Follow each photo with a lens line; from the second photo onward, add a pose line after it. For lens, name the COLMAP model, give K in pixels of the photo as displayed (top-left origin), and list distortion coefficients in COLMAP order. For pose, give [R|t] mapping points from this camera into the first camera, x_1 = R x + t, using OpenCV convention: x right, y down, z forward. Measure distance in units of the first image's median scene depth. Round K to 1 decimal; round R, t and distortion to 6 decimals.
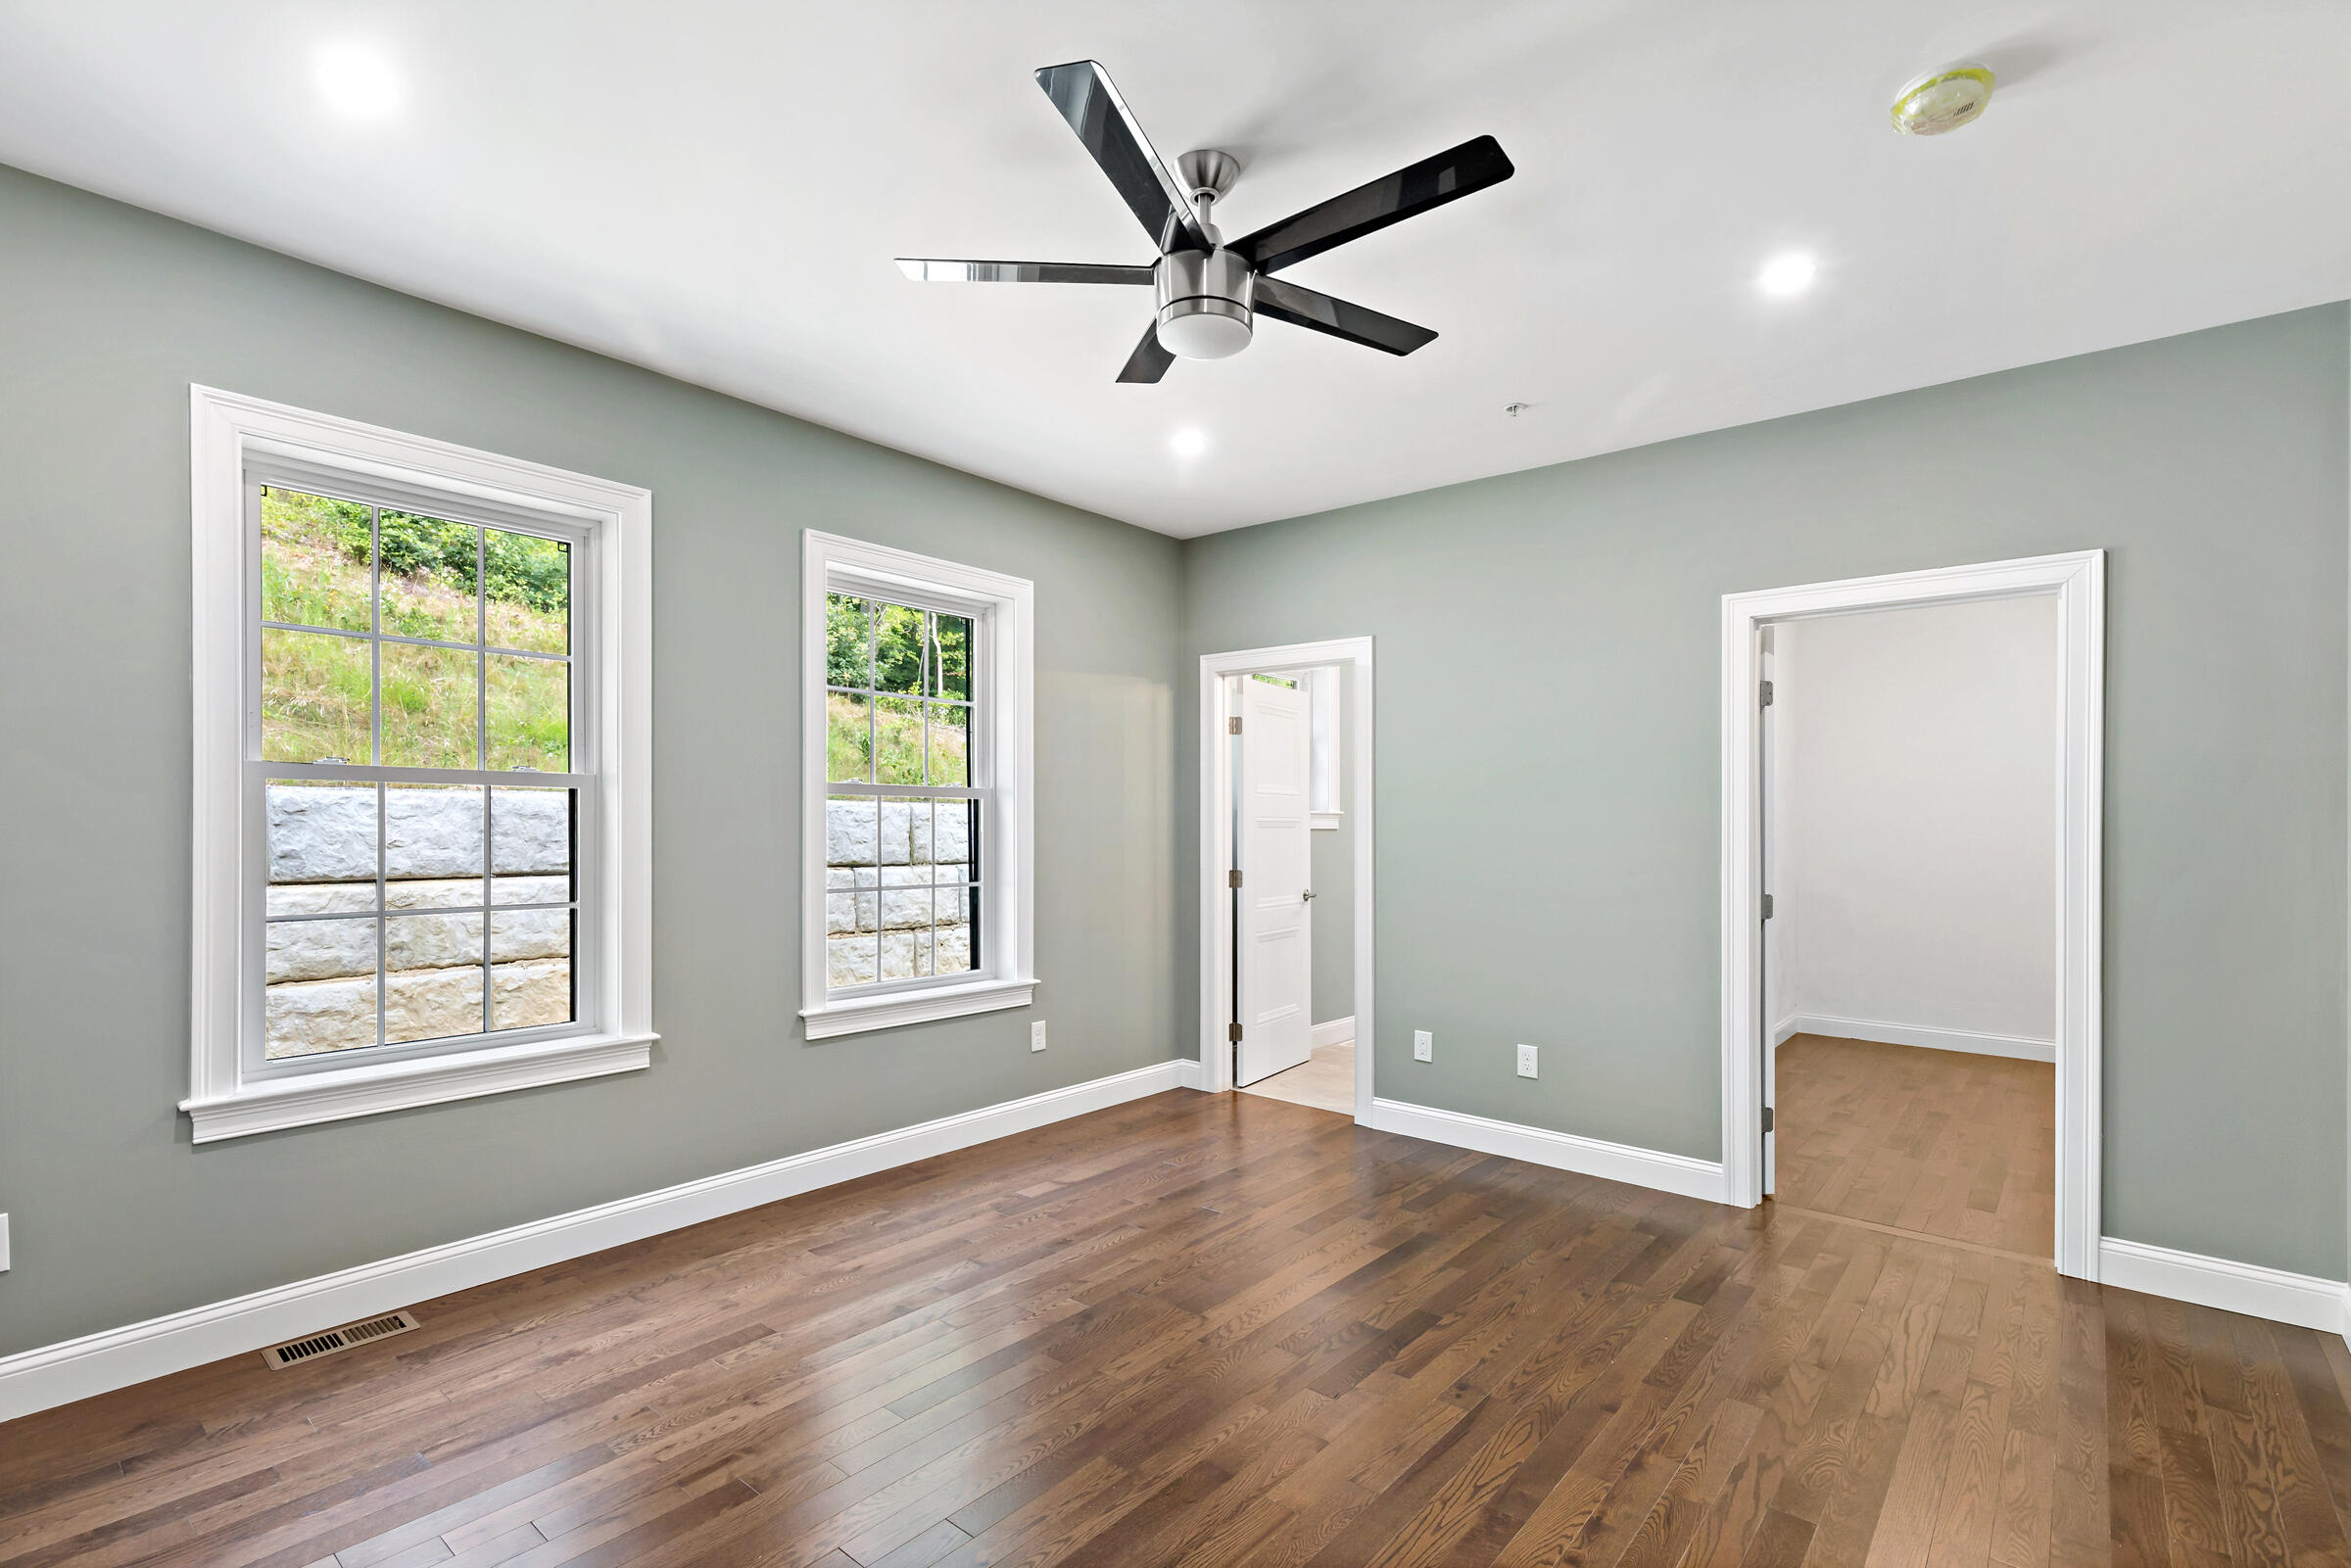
lens RADIAL K [[1075.2, 0, 1191.8], [0, 1075.2, 830.2], [0, 0, 1]] dist [0.012070, -0.001758]
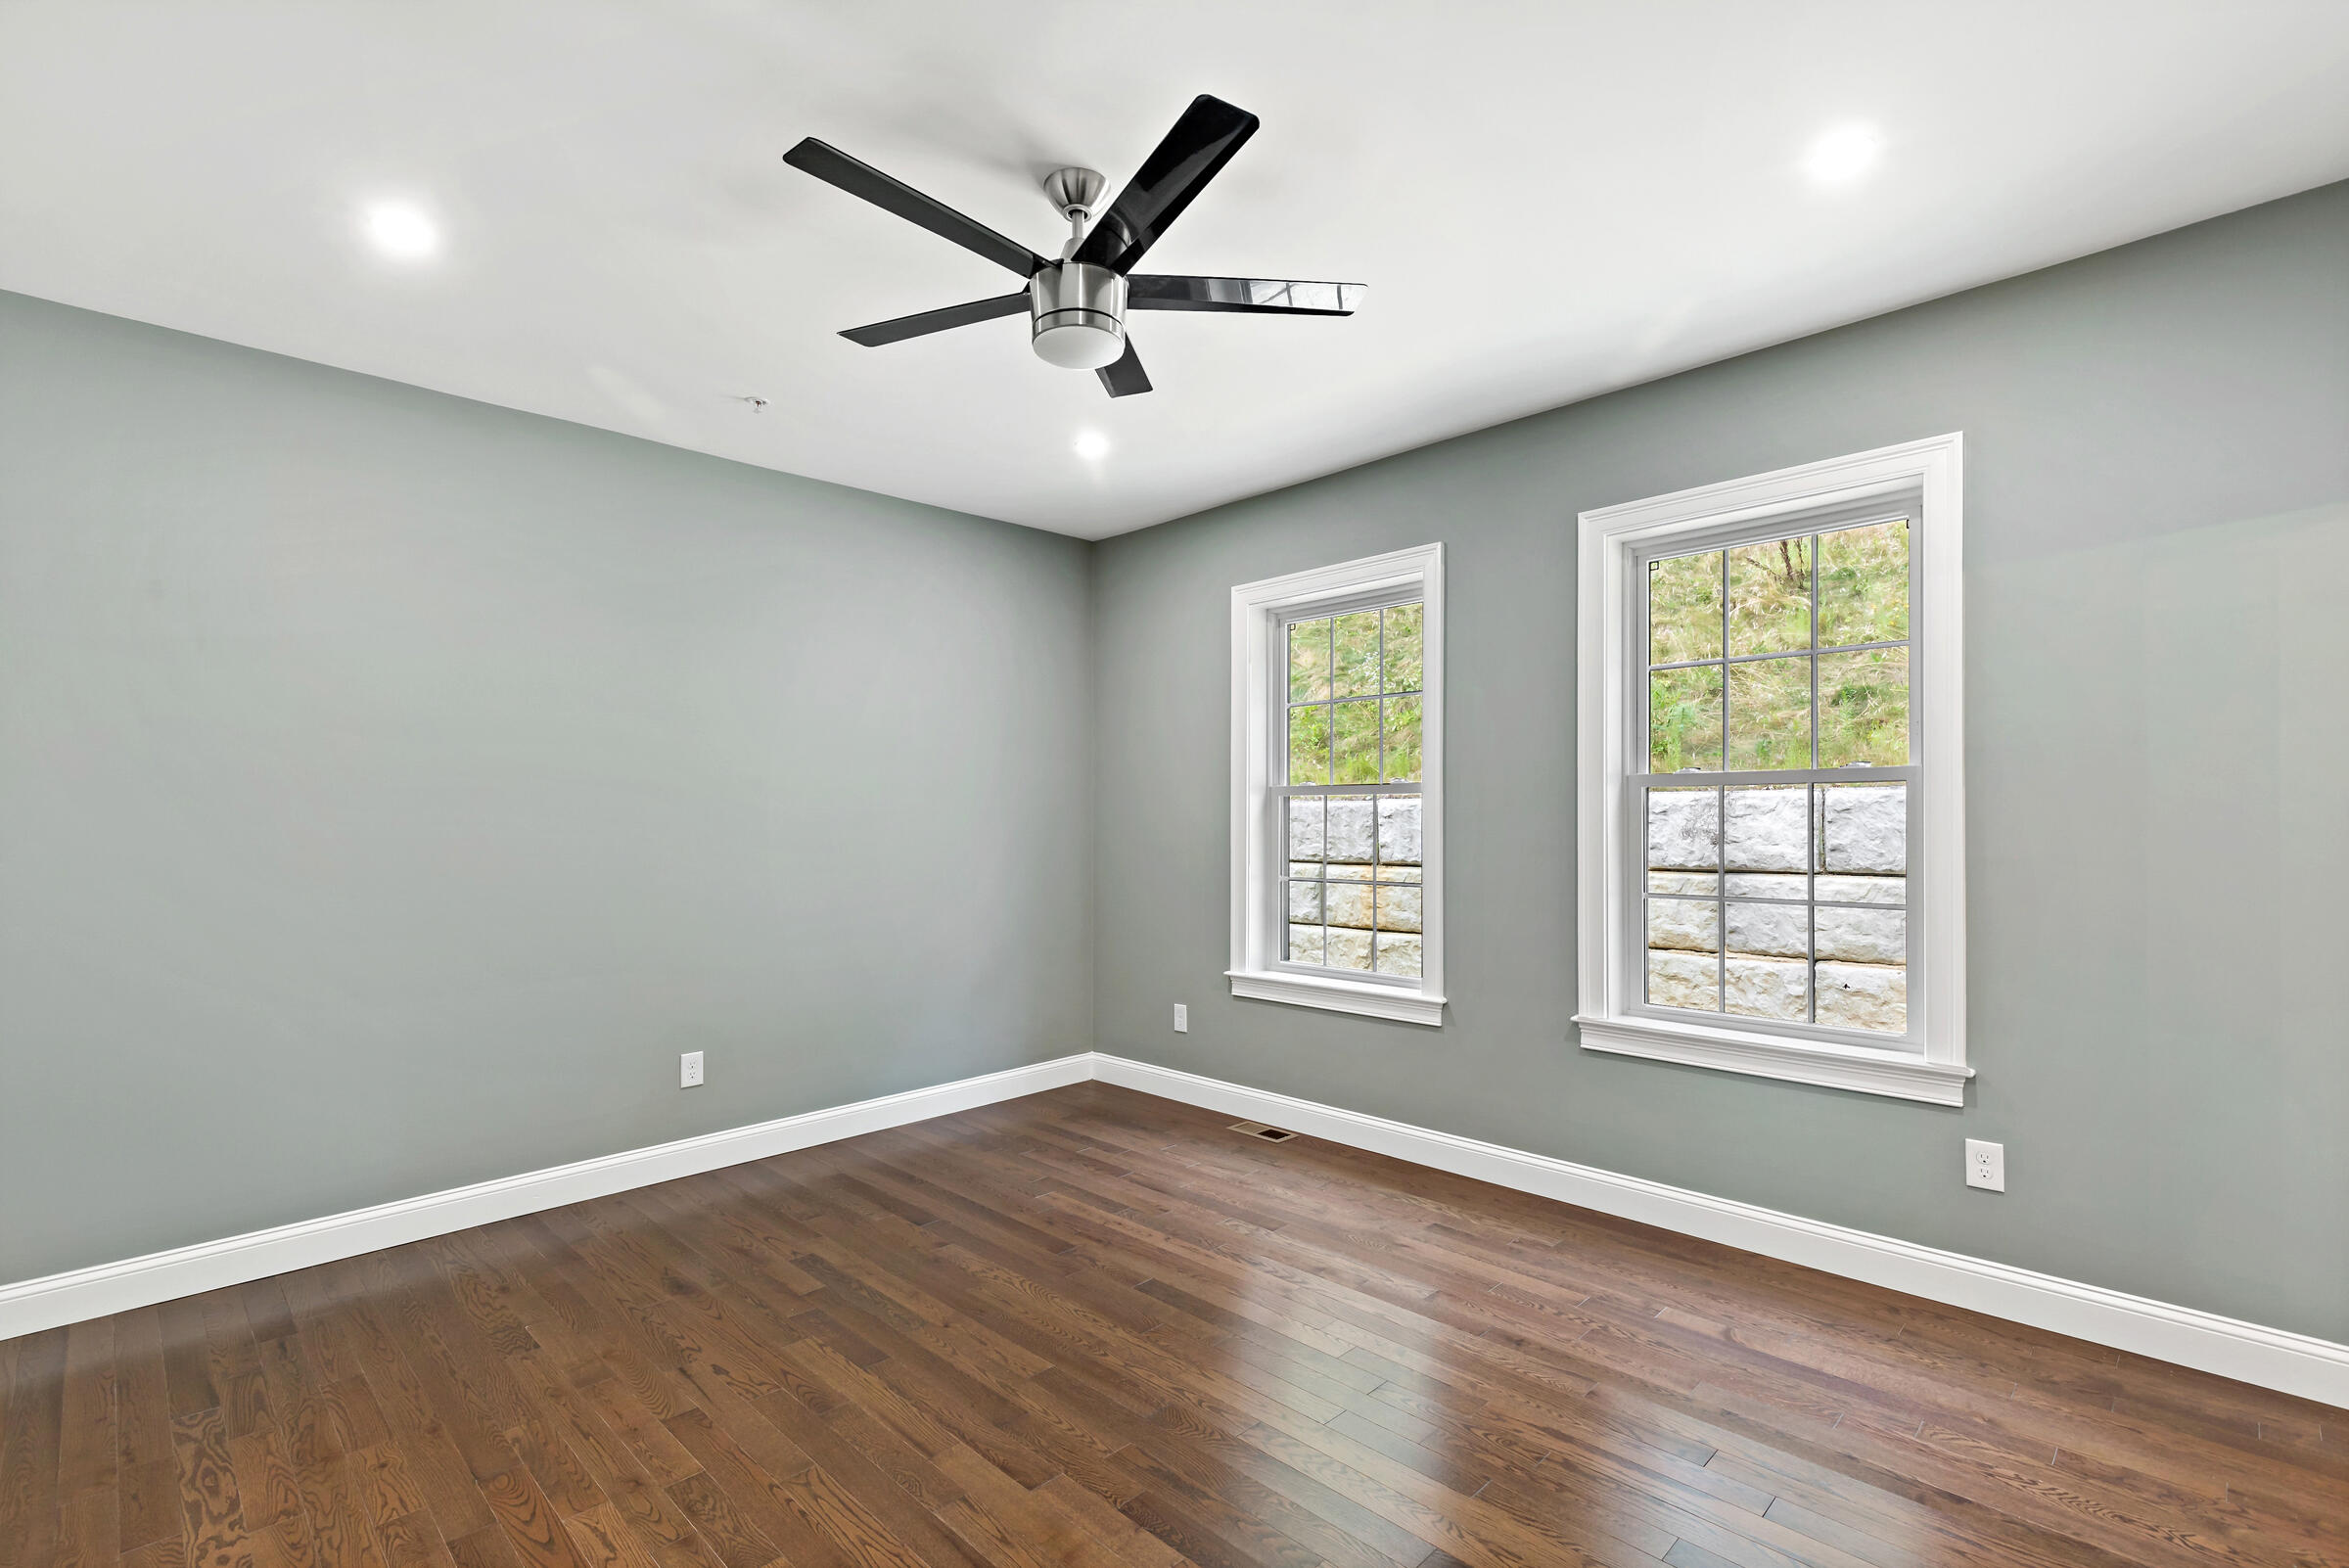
lens RADIAL K [[1074.5, 0, 1179.8], [0, 1074.5, 819.9], [0, 0, 1]] dist [0.012070, -0.001758]
pose [[-0.093709, -0.005134, -0.995586, 0.455500], [-0.000889, 0.999987, -0.005073, -0.001564], [0.995599, 0.000410, -0.093713, 0.531471]]
